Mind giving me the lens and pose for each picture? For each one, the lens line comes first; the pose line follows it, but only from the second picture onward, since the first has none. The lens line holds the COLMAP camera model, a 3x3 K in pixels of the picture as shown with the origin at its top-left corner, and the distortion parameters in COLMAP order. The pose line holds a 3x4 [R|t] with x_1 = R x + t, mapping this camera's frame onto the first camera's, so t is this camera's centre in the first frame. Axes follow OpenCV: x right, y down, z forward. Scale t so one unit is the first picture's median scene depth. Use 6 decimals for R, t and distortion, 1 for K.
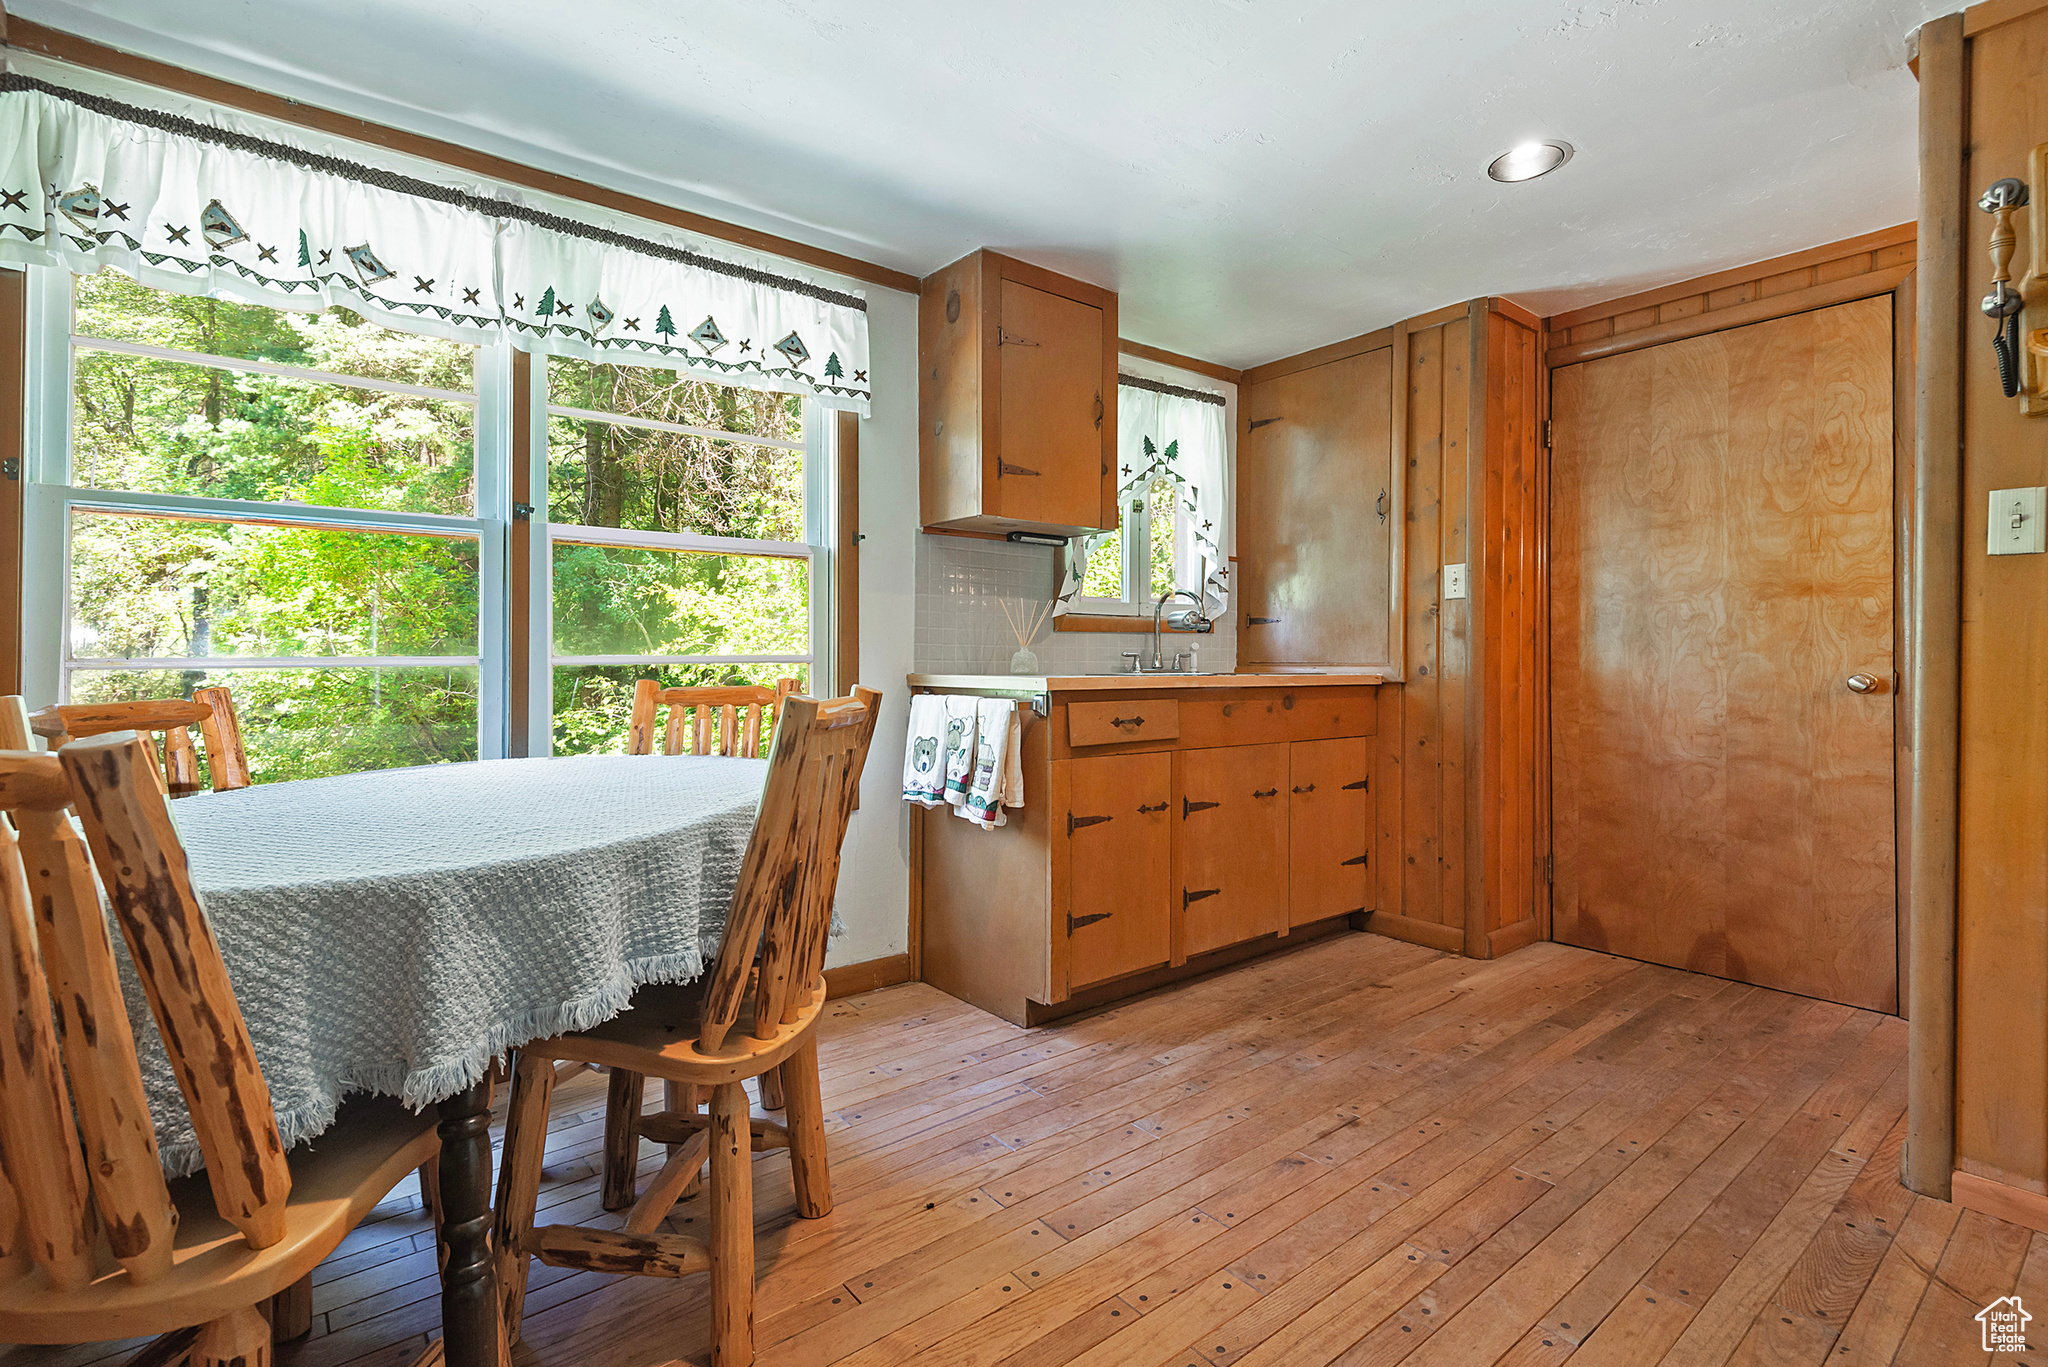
lens RADIAL K [[980.5, 0, 1080.8], [0, 980.5, 696.5], [0, 0, 1]] dist [0.041079, -0.040443]
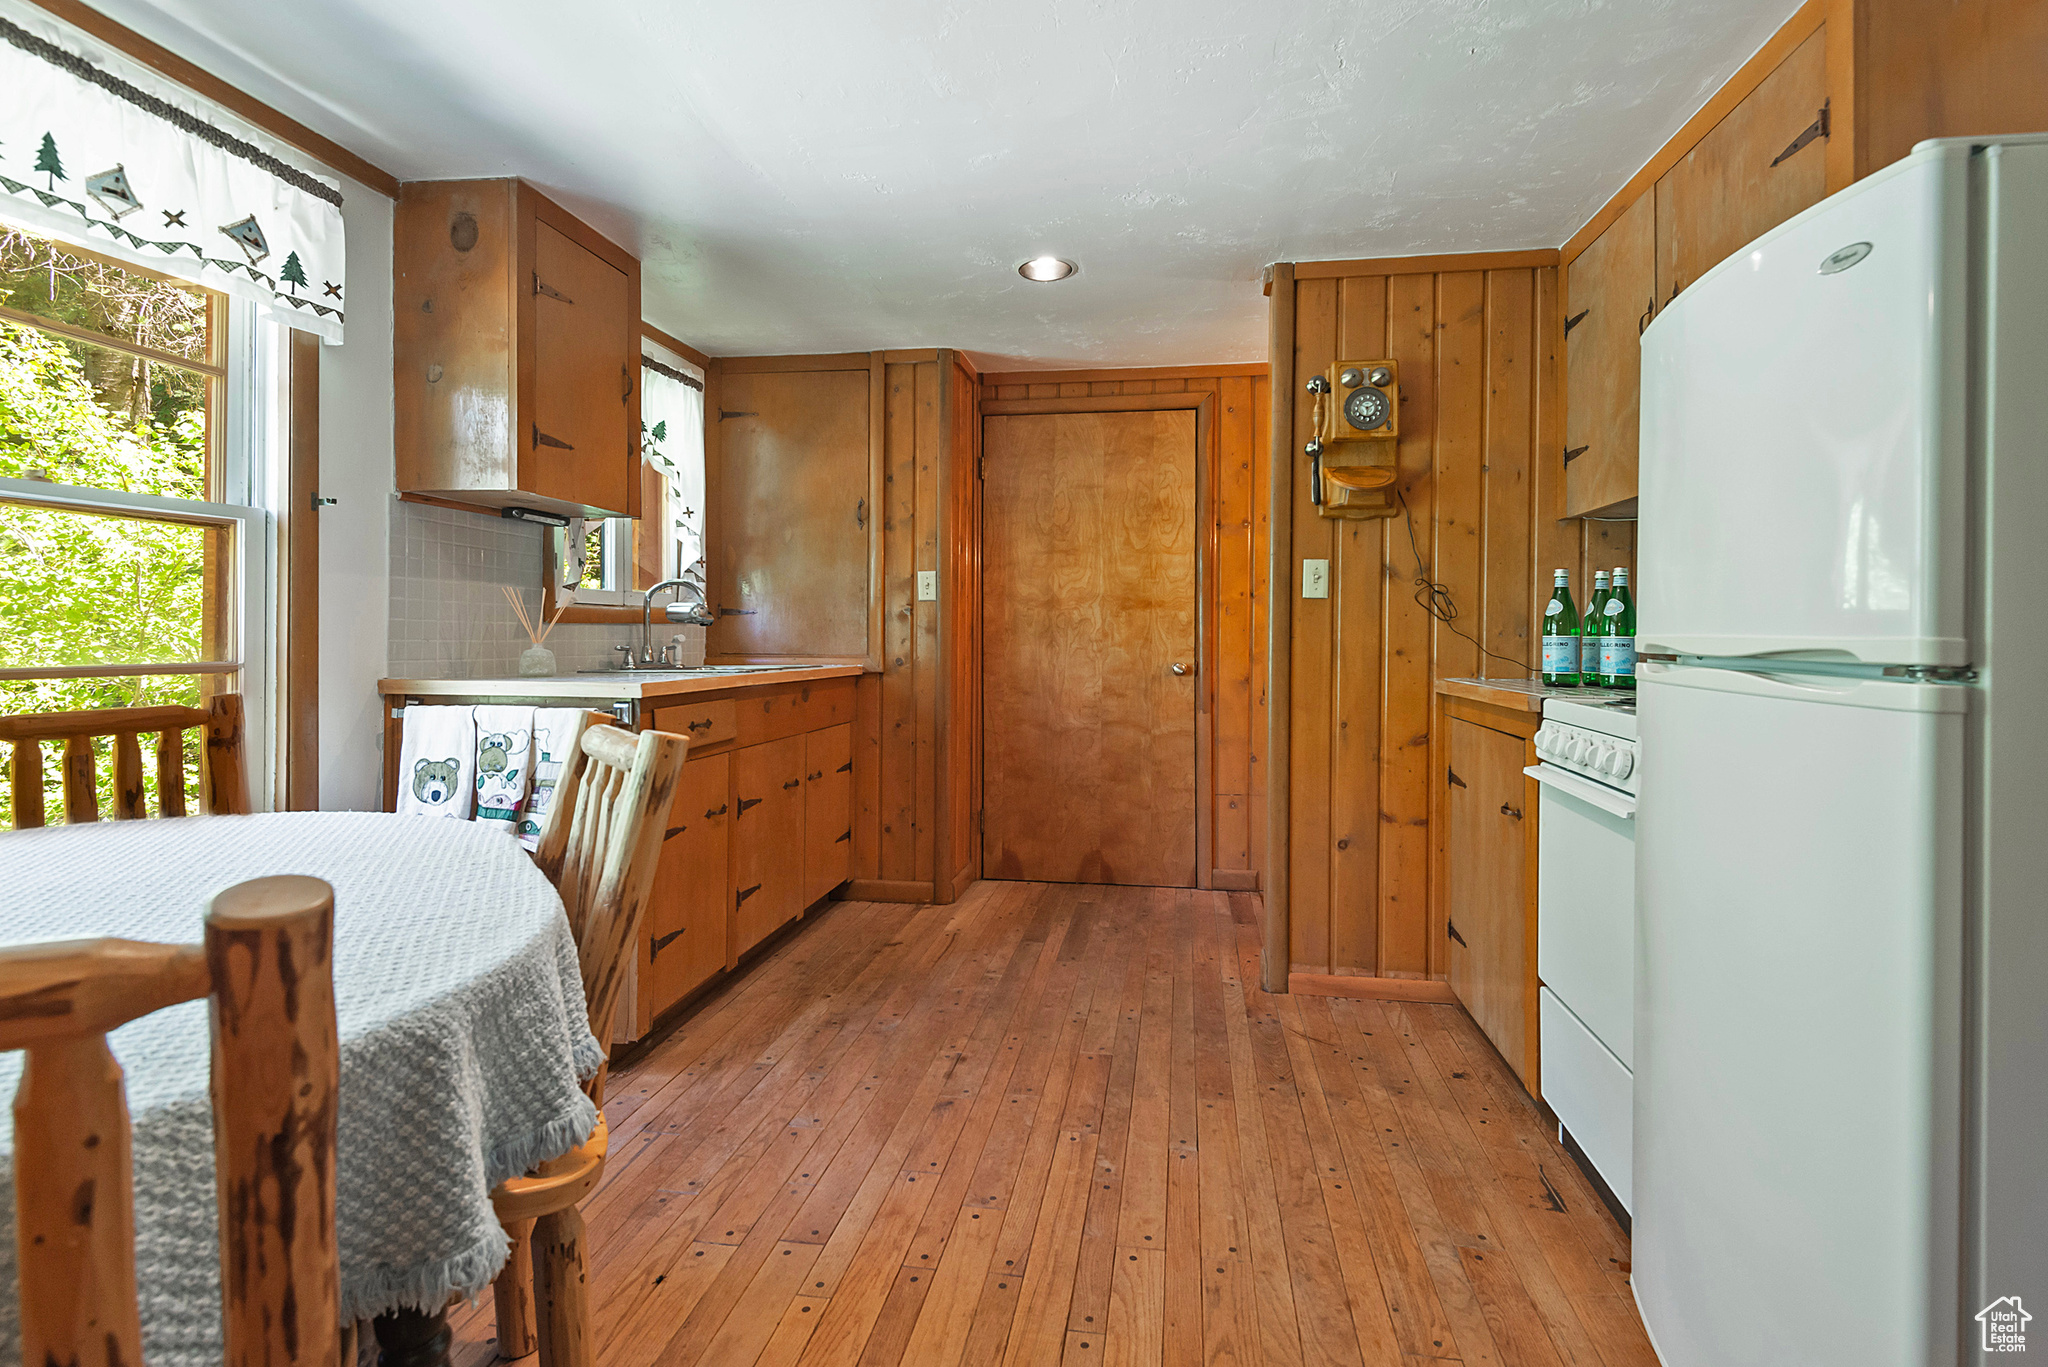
lens RADIAL K [[934.9, 0, 1121.6], [0, 934.9, 674.7], [0, 0, 1]] dist [0.035181, -0.018462]
pose [[0.722930, -0.020523, 0.690616, -0.241136], [0.015701, 0.999789, 0.013275, -0.024346], [-0.690743, 0.001246, 0.723100, 0.043298]]
